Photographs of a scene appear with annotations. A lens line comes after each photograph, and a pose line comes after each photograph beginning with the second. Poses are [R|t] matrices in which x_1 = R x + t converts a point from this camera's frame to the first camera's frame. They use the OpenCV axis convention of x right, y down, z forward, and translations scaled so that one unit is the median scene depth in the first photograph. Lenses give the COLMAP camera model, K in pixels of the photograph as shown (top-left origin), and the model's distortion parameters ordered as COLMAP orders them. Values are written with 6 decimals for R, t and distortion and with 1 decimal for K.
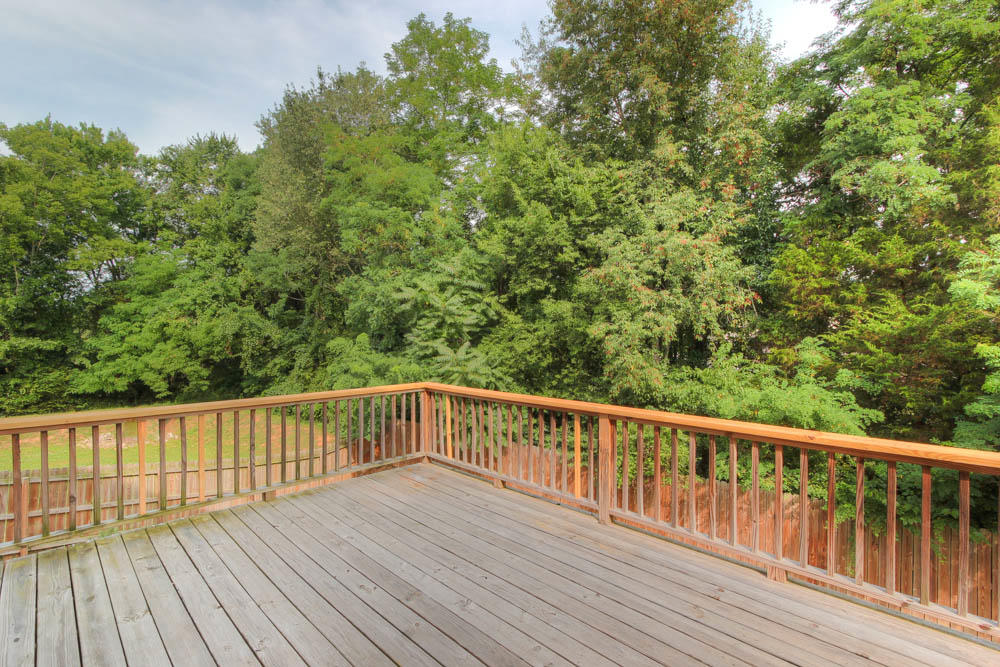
lens RADIAL K [[465.0, 0, 499.7], [0, 465.0, 337.5], [0, 0, 1]] dist [0.000541, 0.000063]
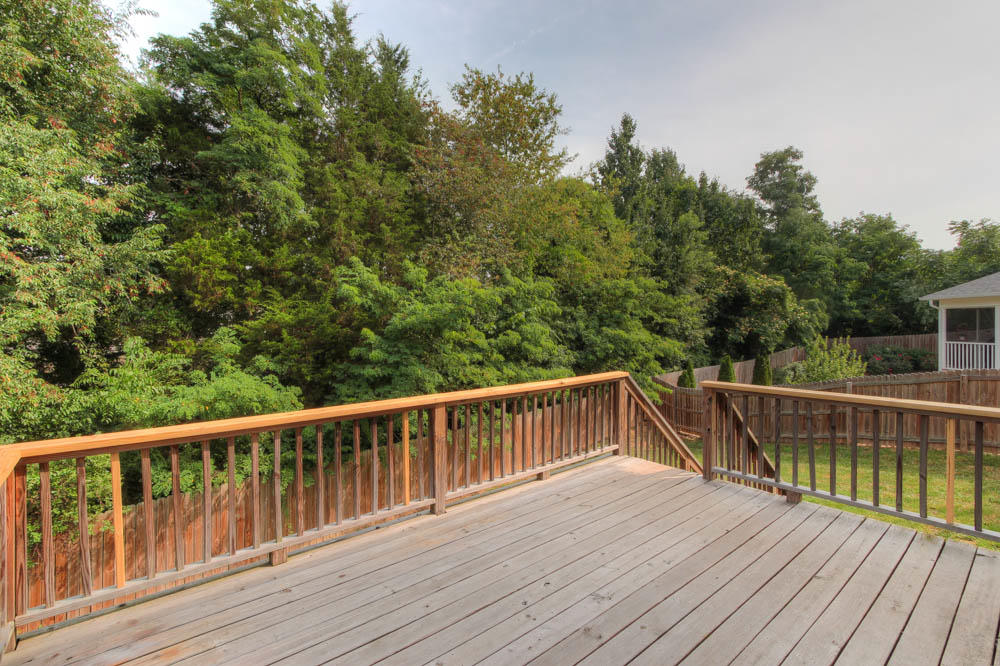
lens RADIAL K [[465.0, 0, 492.9], [0, 465.0, 308.0], [0, 0, 1]] dist [0.000541, 0.000063]
pose [[0.099893, 0.028921, 0.994578, -0.328297], [0.016491, 0.999392, -0.030717, -0.002892], [-0.994861, 0.019470, 0.099356, 0.335448]]
